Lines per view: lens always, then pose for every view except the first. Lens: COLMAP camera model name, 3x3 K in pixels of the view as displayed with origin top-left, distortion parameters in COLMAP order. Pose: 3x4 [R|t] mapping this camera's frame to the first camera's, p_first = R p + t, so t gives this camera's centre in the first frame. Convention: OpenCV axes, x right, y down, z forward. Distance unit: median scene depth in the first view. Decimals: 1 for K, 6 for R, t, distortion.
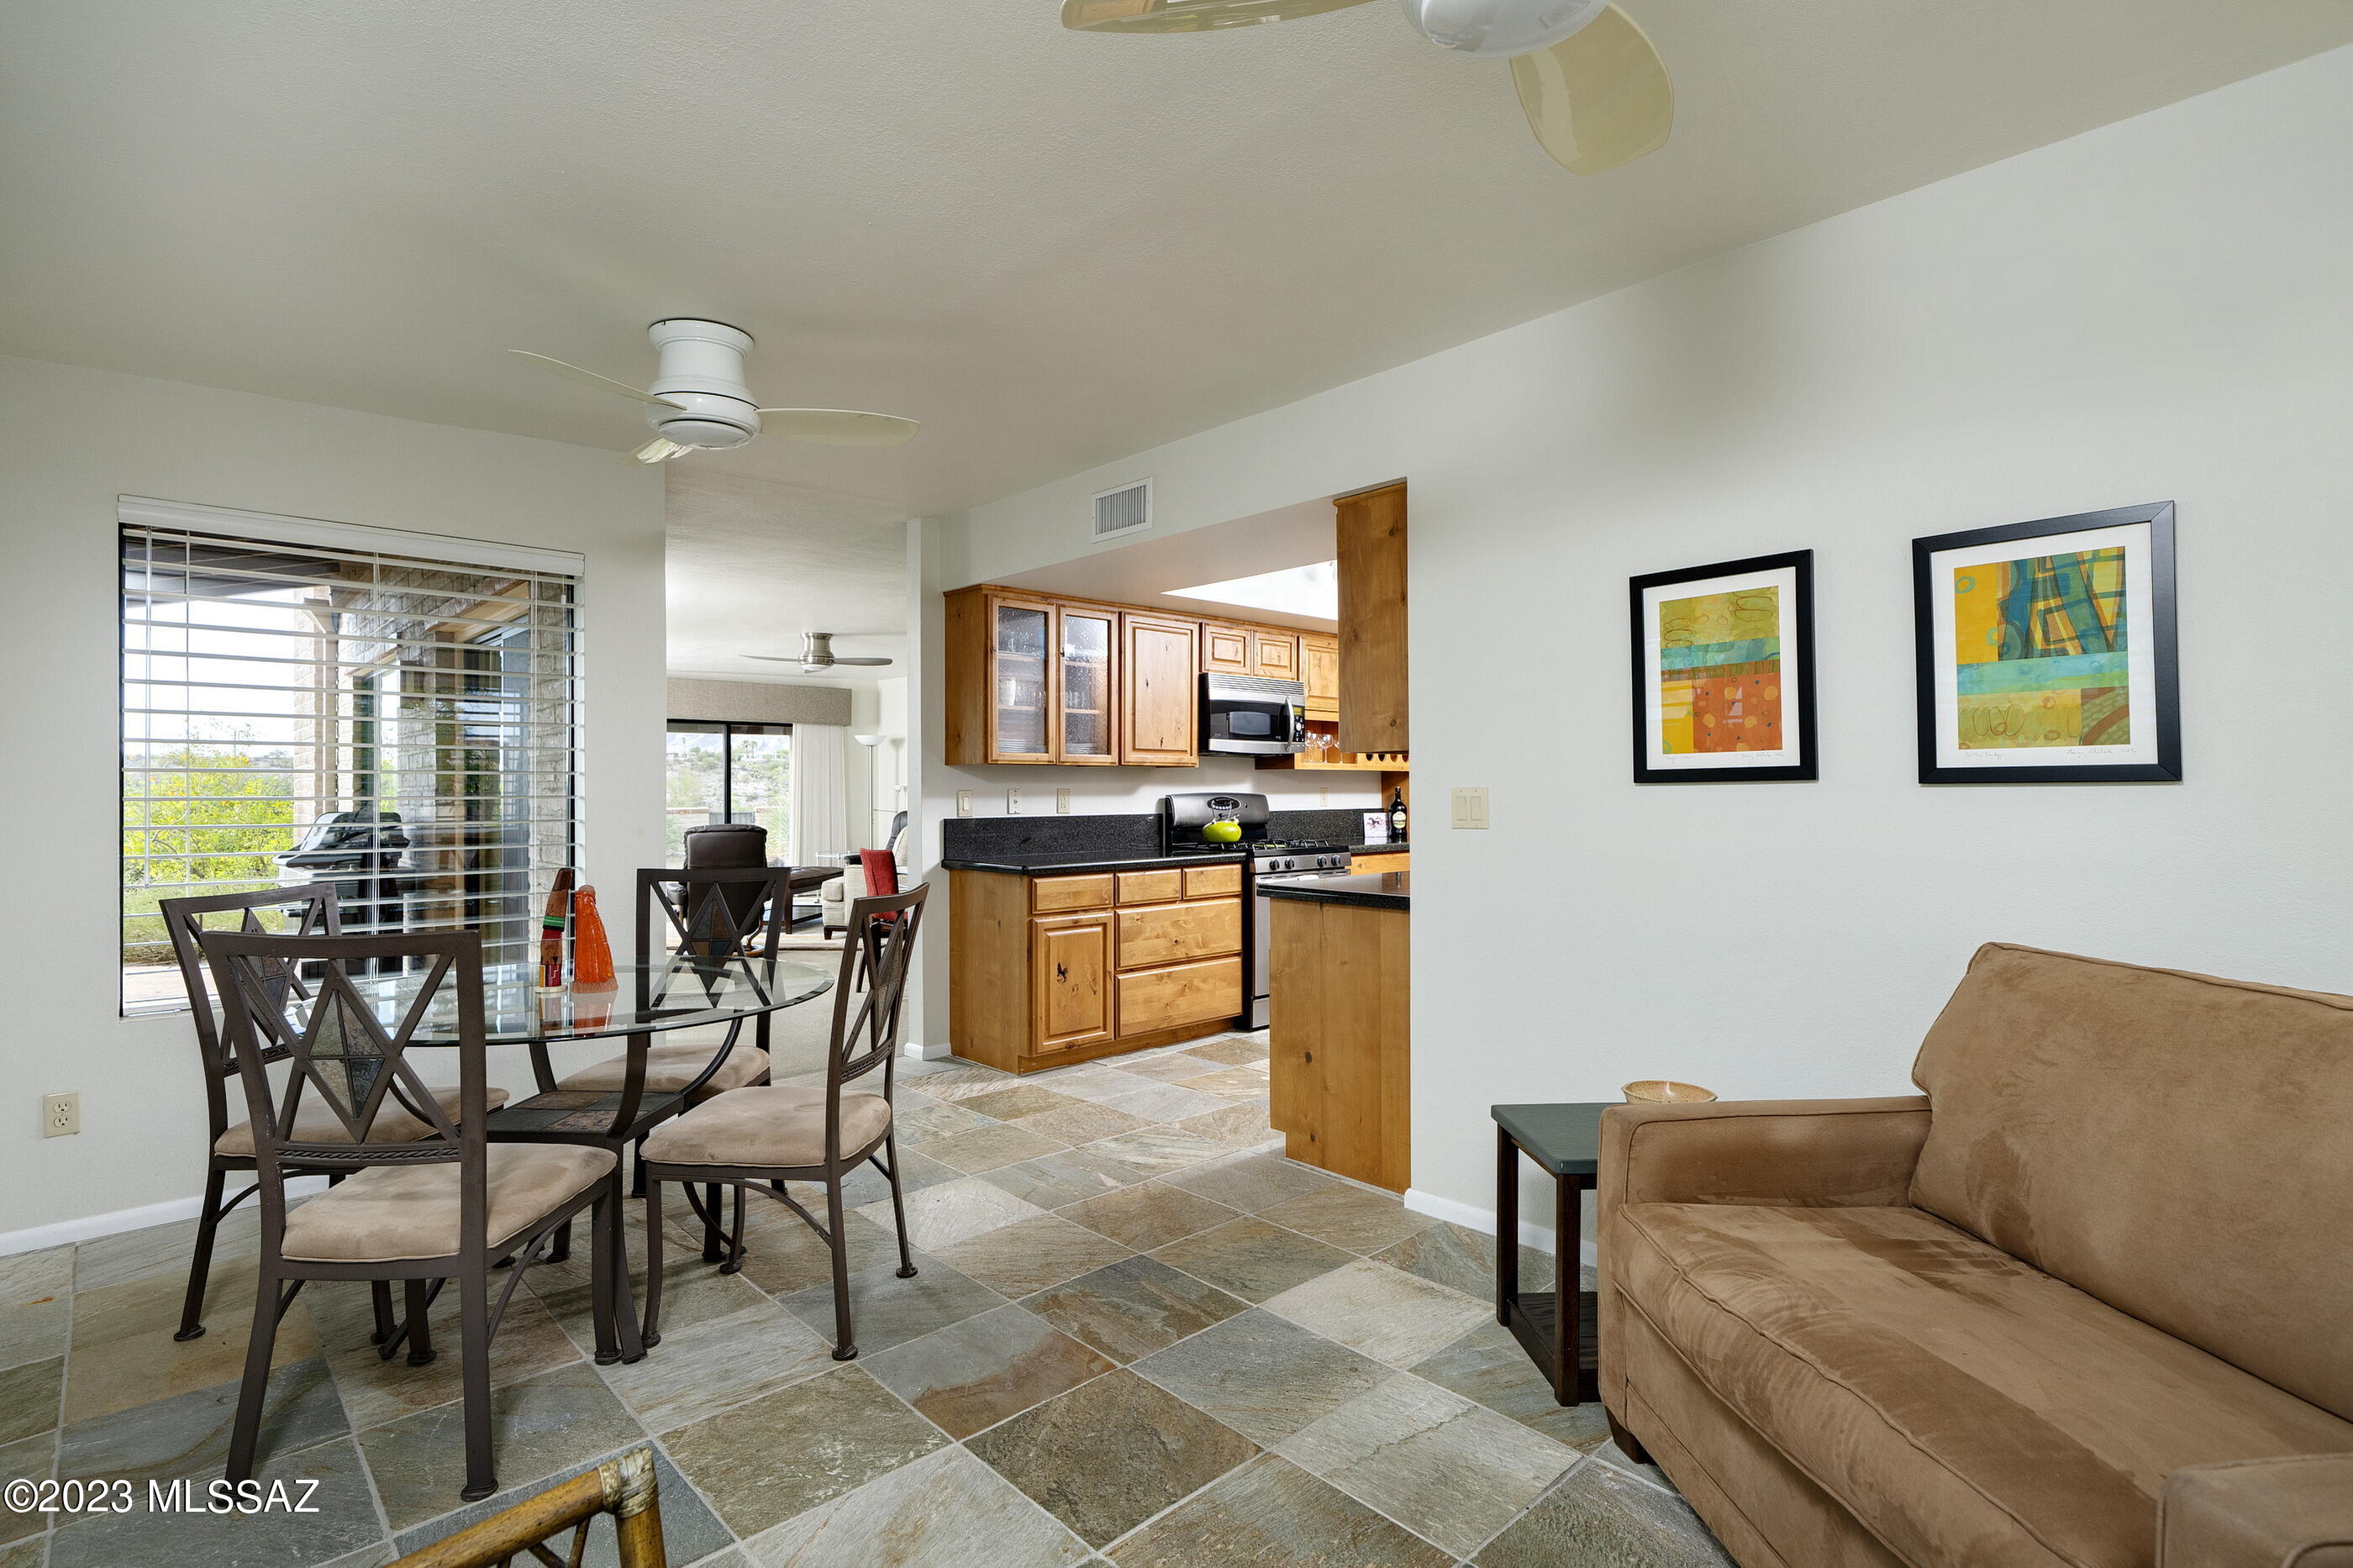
lens RADIAL K [[1122.1, 0, 1174.1], [0, 1122.1, 782.1], [0, 0, 1]] dist [-0.000213, -0.000009]
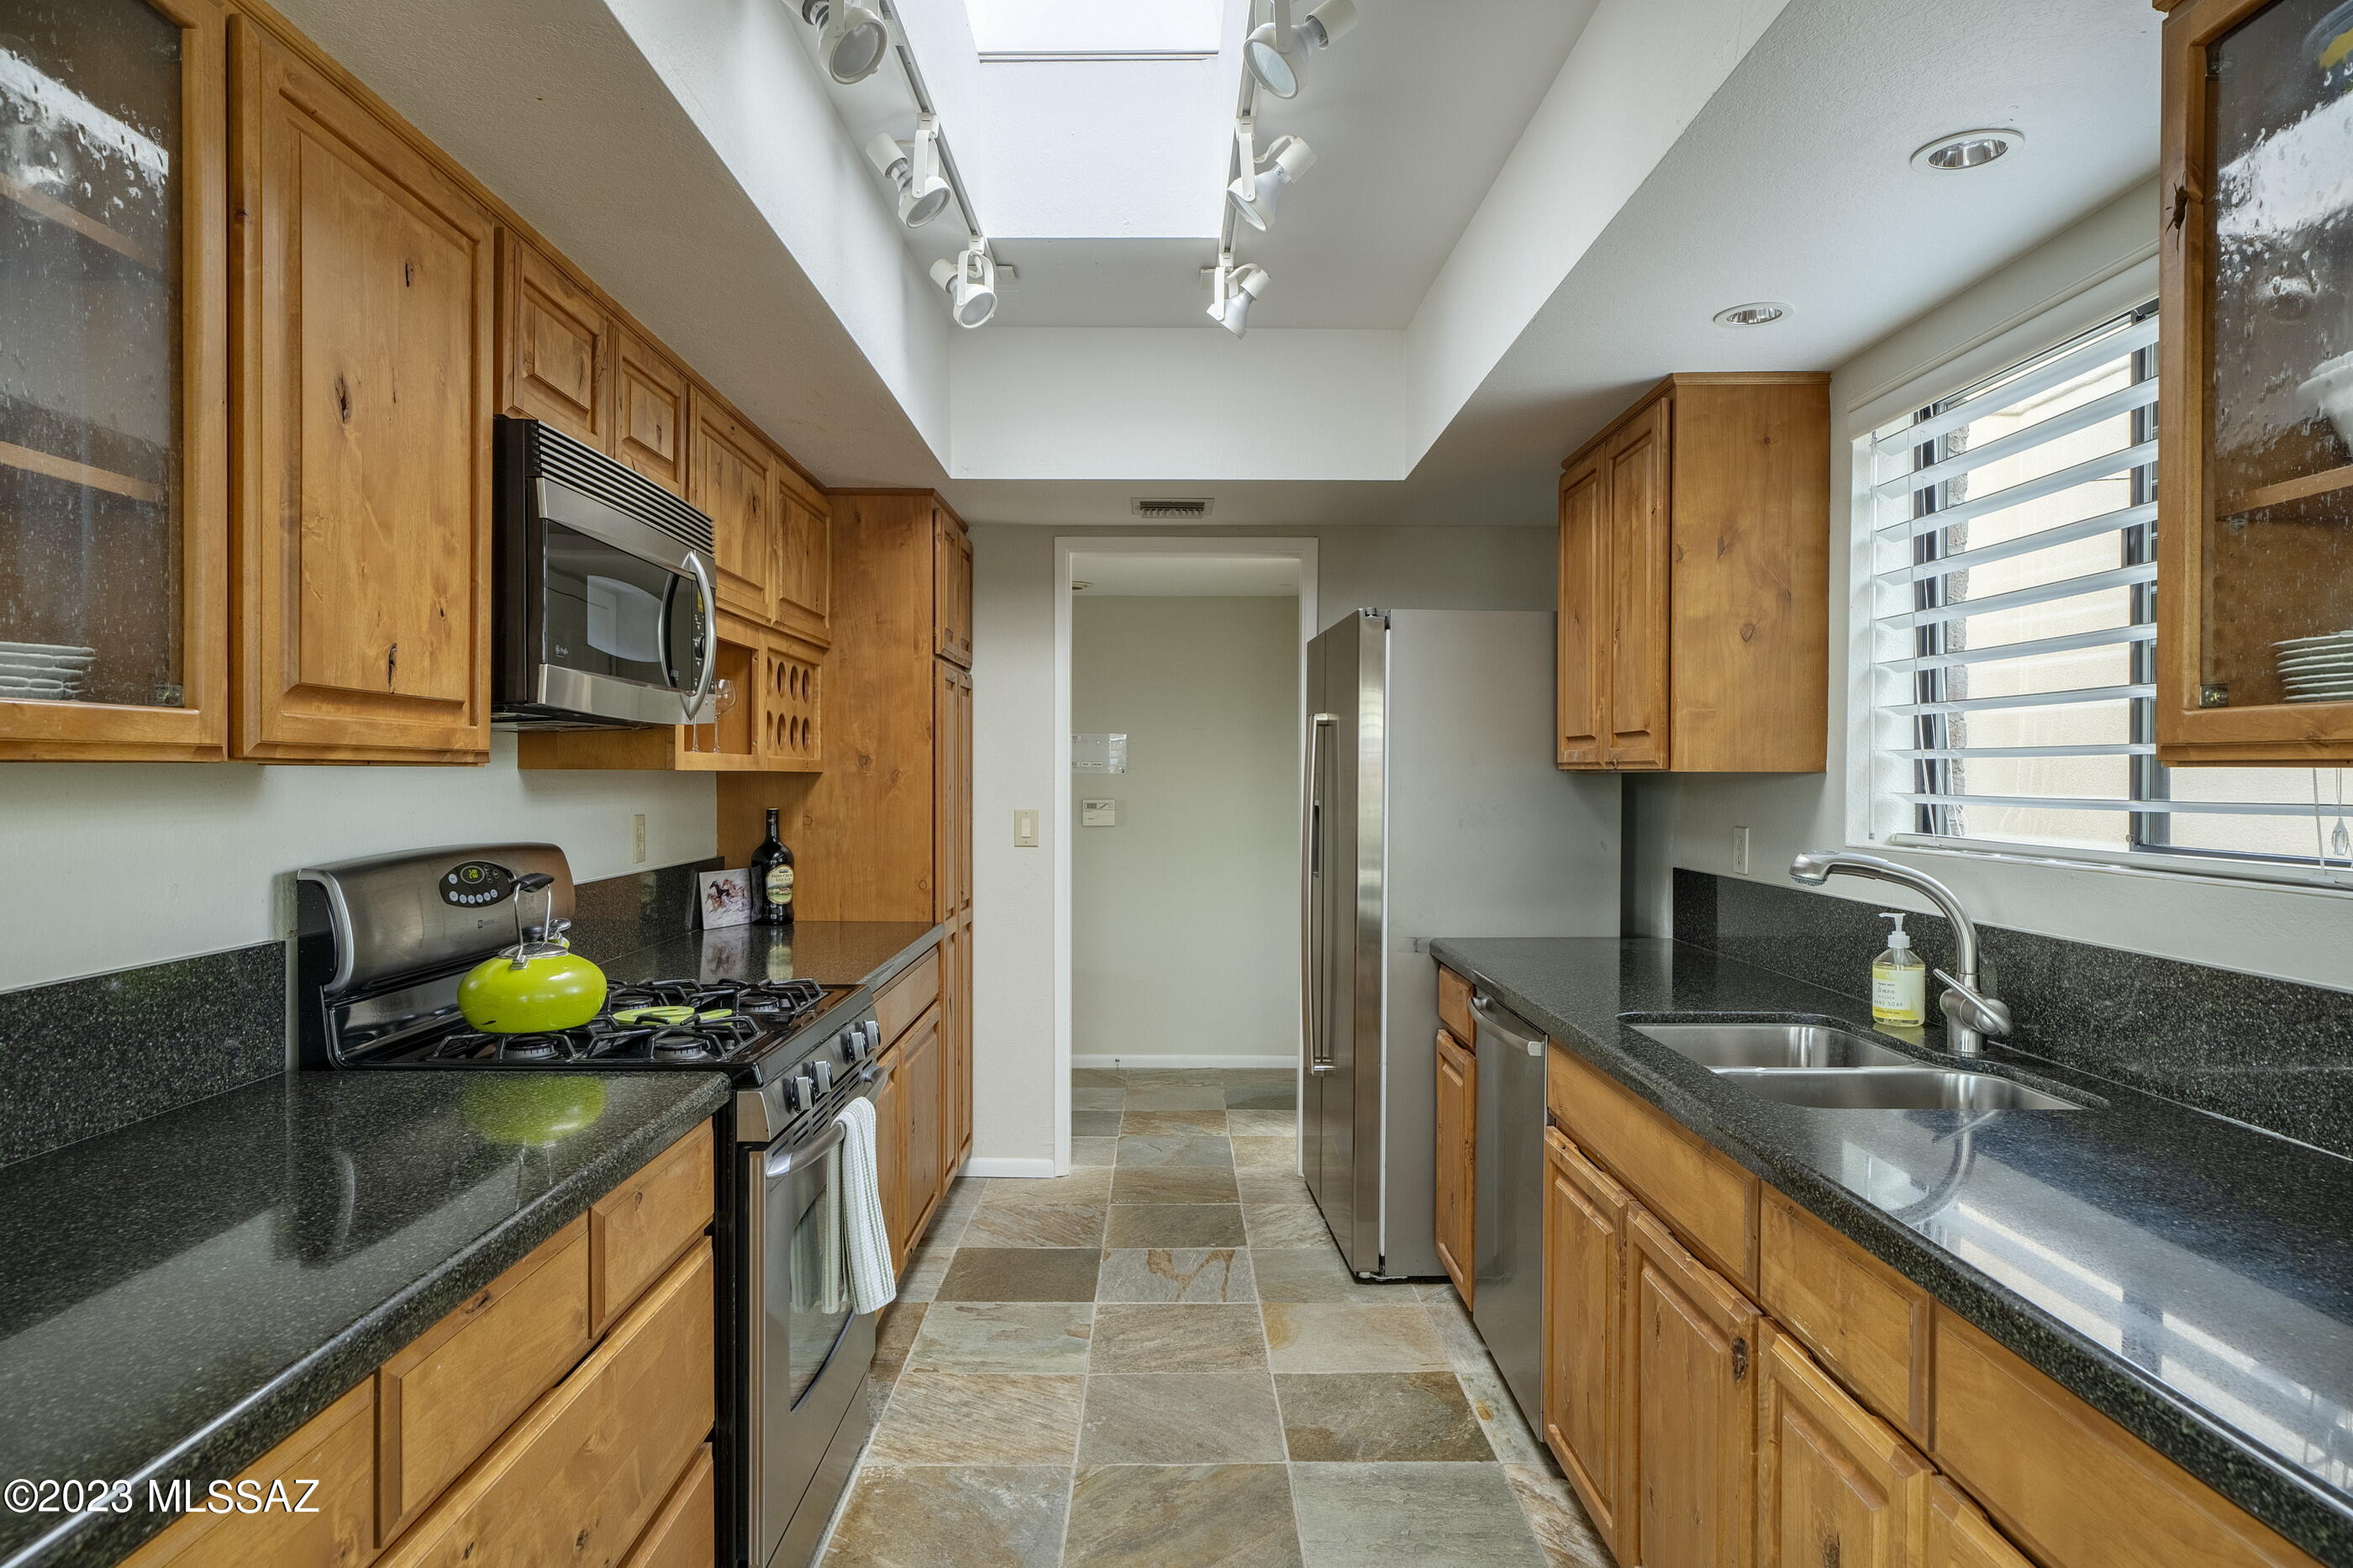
lens RADIAL K [[1400.0, 0, 1180.7], [0, 1400.0, 789.2], [0, 0, 1]] dist [-0.001533, 0.000722]
pose [[0.674366, 0.000187, 0.738397, -0.109869], [-0.012434, 0.999861, 0.011103, -0.013165], [-0.738292, -0.016668, 0.674275, 0.631861]]
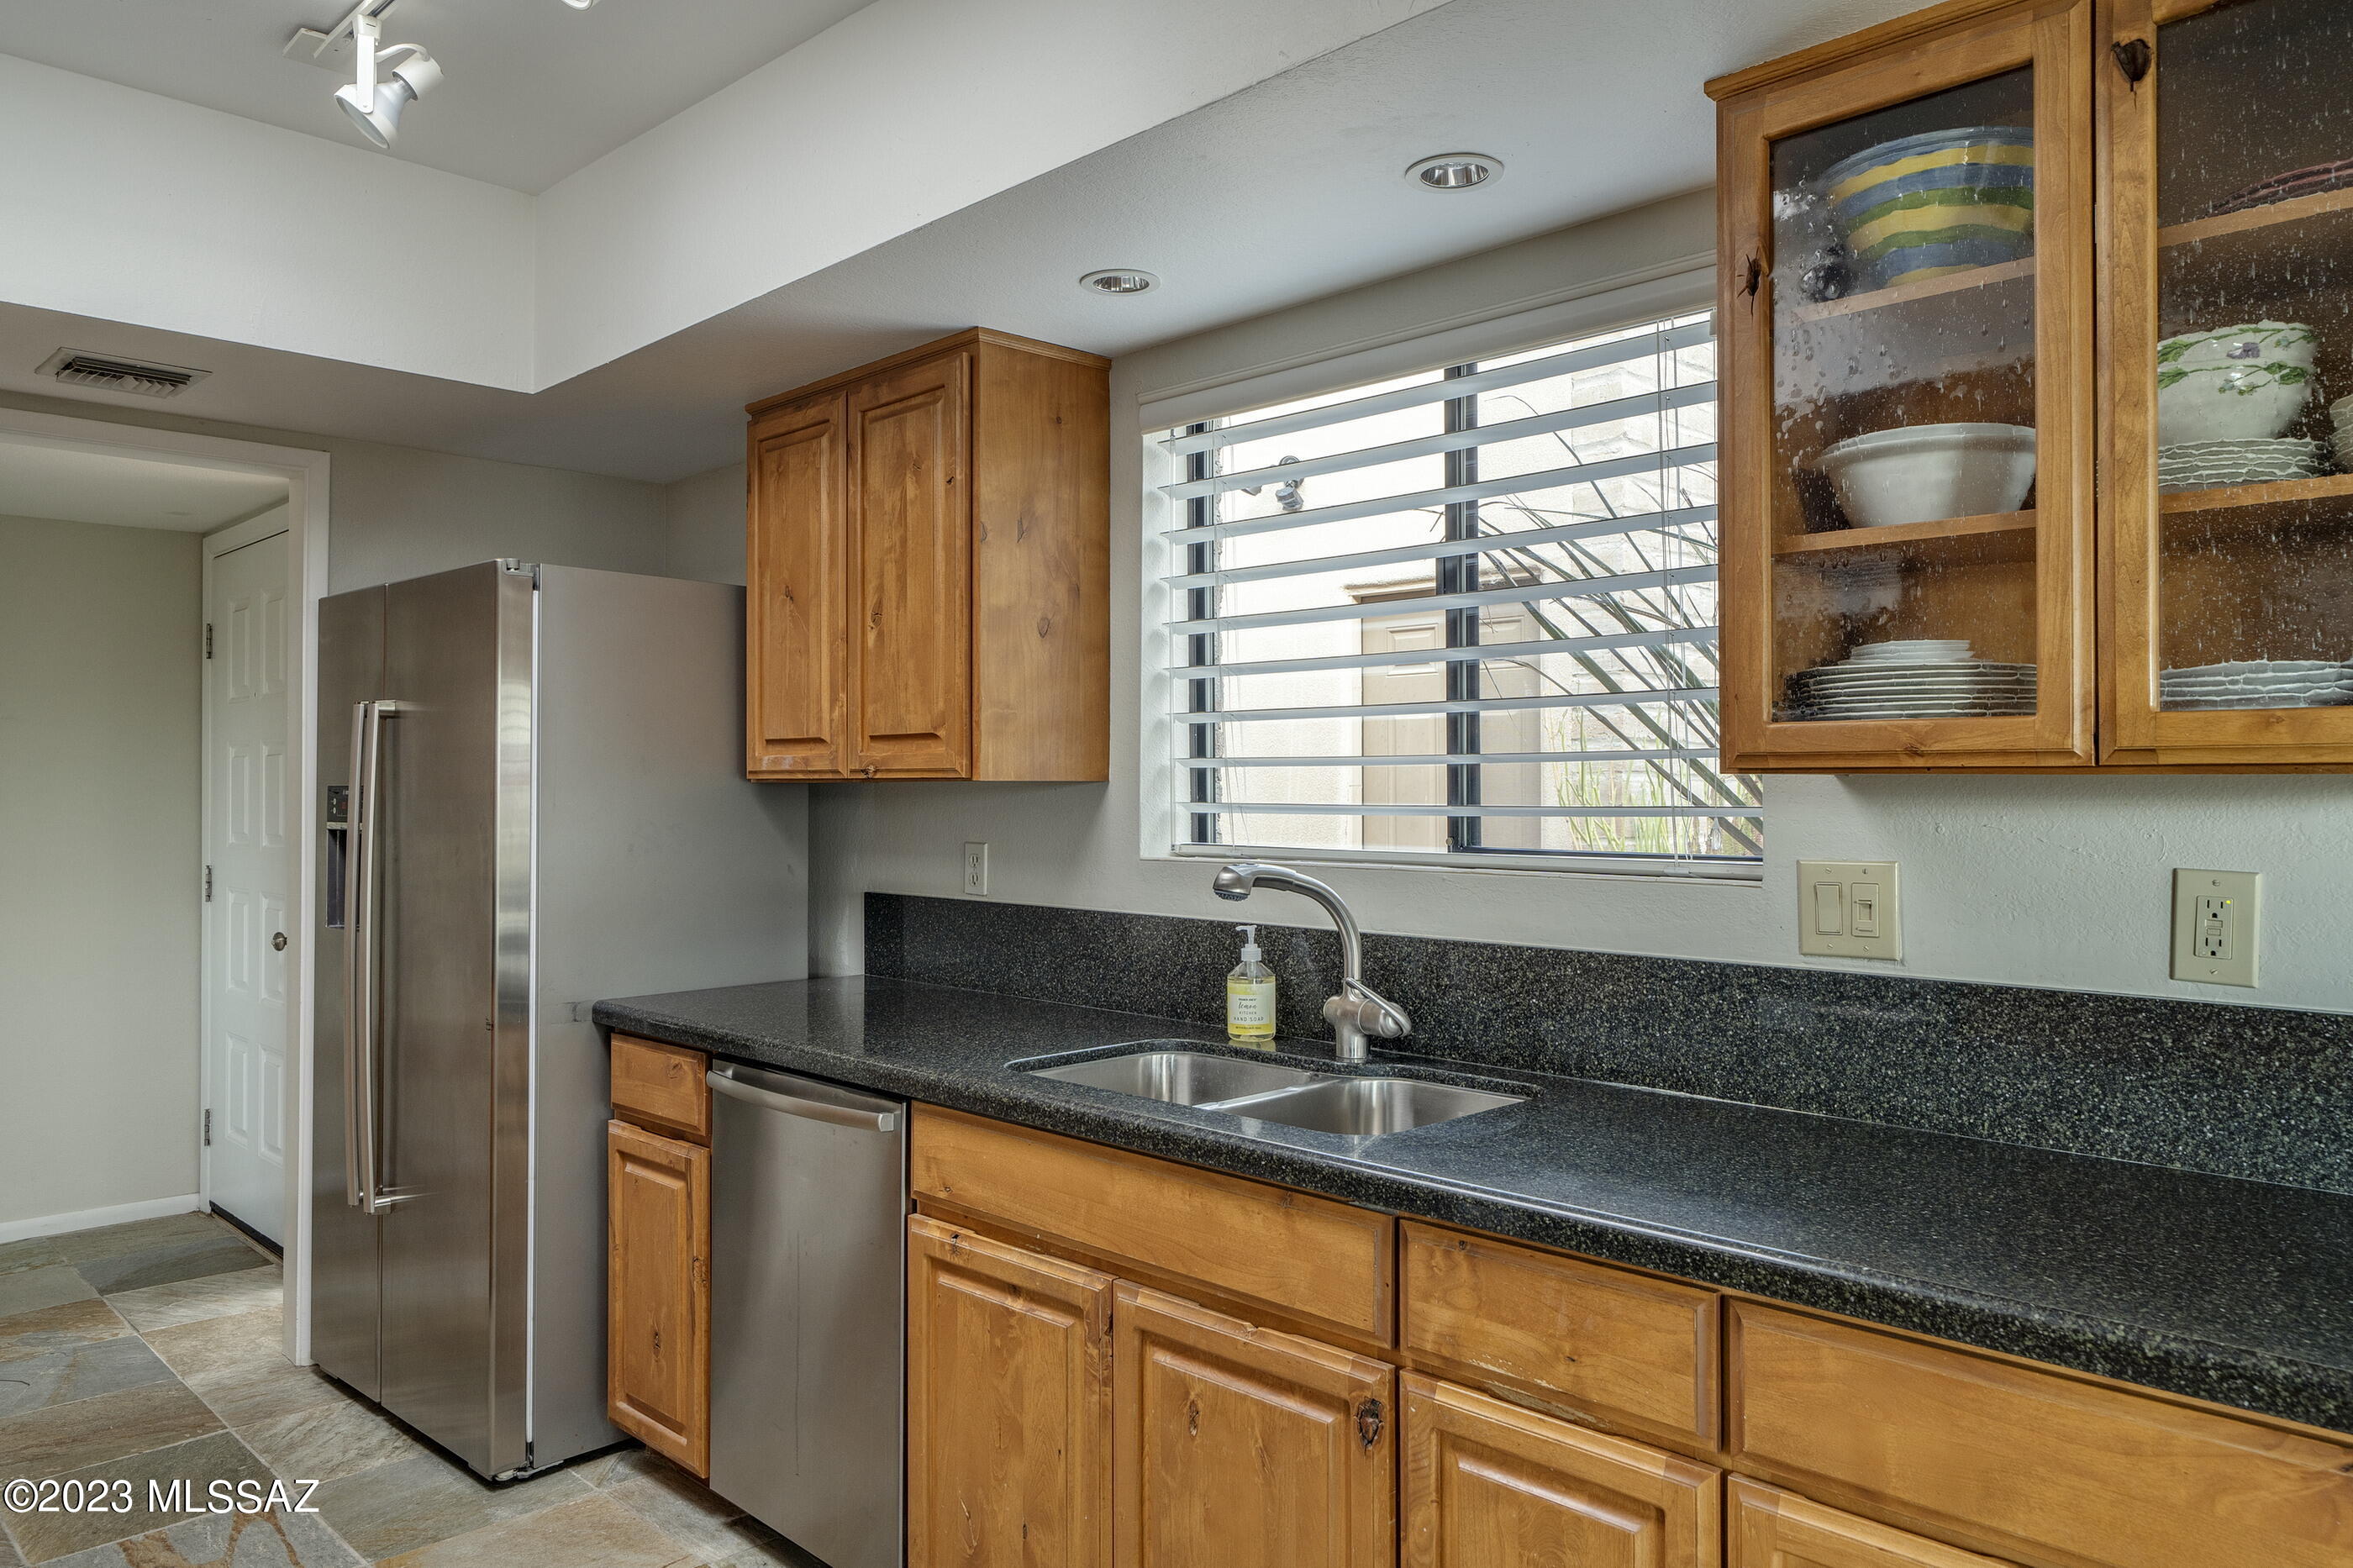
lens RADIAL K [[1584.1, 0, 1177.2], [0, 1584.1, 768.6], [0, 0, 1]] dist [0.000651, 0.004024]
pose [[-0.035282, 0.018597, 0.999204, -0.118791], [-0.006222, 0.999803, -0.018828, -0.010730], [-0.999358, -0.006882, -0.035159, 0.810289]]
